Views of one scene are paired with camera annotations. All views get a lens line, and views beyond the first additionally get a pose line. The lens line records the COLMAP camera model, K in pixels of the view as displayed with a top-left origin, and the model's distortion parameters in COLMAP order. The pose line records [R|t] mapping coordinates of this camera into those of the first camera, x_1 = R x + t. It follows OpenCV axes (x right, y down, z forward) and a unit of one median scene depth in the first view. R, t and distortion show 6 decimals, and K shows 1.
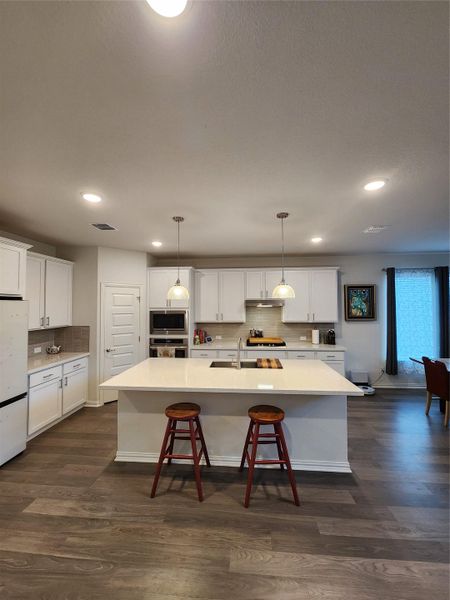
lens RADIAL K [[247.1, 0, 225.0], [0, 247.1, 300.0], [0, 0, 1]] dist [-0.002069, -0.000356]
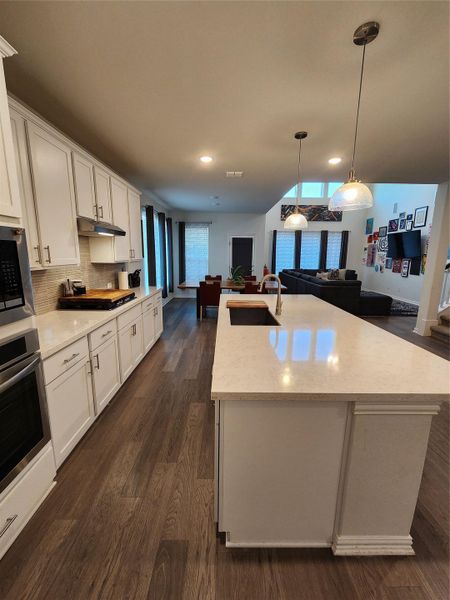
lens RADIAL K [[243.1, 0, 225.0], [0, 243.1, 300.0], [0, 0, 1]] dist [-0.001540, -0.000316]
pose [[-0.082361, -0.190299, 0.978265, -0.428439], [-0.034162, 0.981562, 0.188064, 0.056422], [-0.996017, -0.017930, -0.087343, 0.773618]]
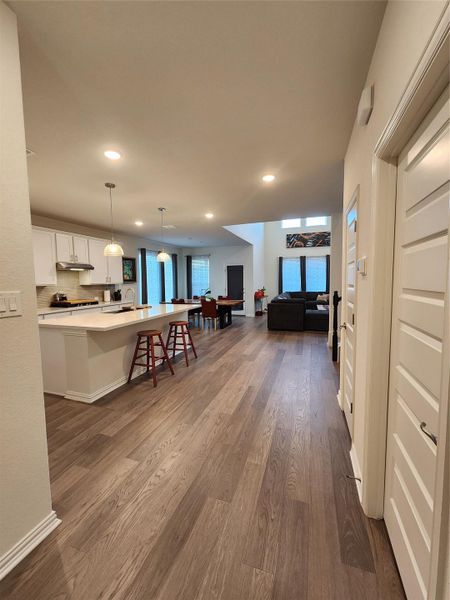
lens RADIAL K [[243.1, 0, 225.0], [0, 243.1, 300.0], [0, 0, 1]] dist [-0.001540, -0.000316]
pose [[0.258250, -0.080722, 0.962700, -0.703796], [-0.008069, 0.996288, 0.085703, 0.059987], [-0.966044, -0.029901, 0.256640, 0.096811]]
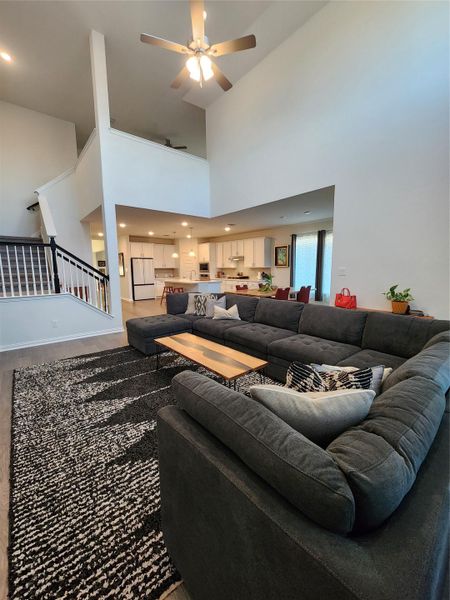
lens RADIAL K [[243.1, 0, 225.0], [0, 243.1, 300.0], [0, 0, 1]] dist [-0.001540, -0.000316]
pose [[0.701402, 0.090381, -0.707013, 1.545332], [0.029019, 0.987484, 0.155024, 0.038591], [0.712175, -0.129251, 0.690000, -0.498546]]
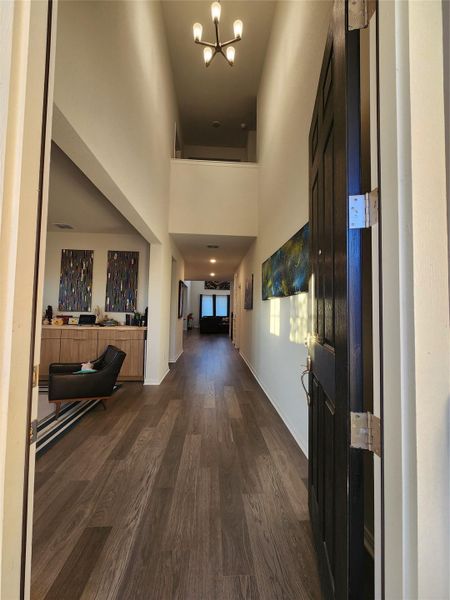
lens RADIAL K [[243.1, 0, 225.0], [0, 243.1, 300.0], [0, 0, 1]] dist [-0.001540, -0.000316]
pose [[-0.130552, 0.039823, 0.990641, -2.000636], [-0.043648, 0.997993, -0.045871, 0.087358], [-0.990480, -0.049228, -0.128552, 0.297365]]
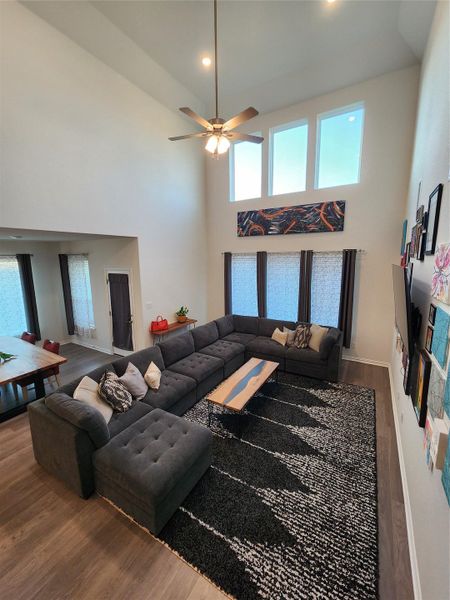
lens RADIAL K [[243.1, 0, 225.0], [0, 243.1, 300.0], [0, 0, 1]] dist [-0.001540, -0.000316]
pose [[0.448013, -0.165904, 0.878499, 0.437407], [-0.010051, 0.981634, 0.190507, -0.147230], [-0.893971, -0.094179, 0.438117, -0.401329]]
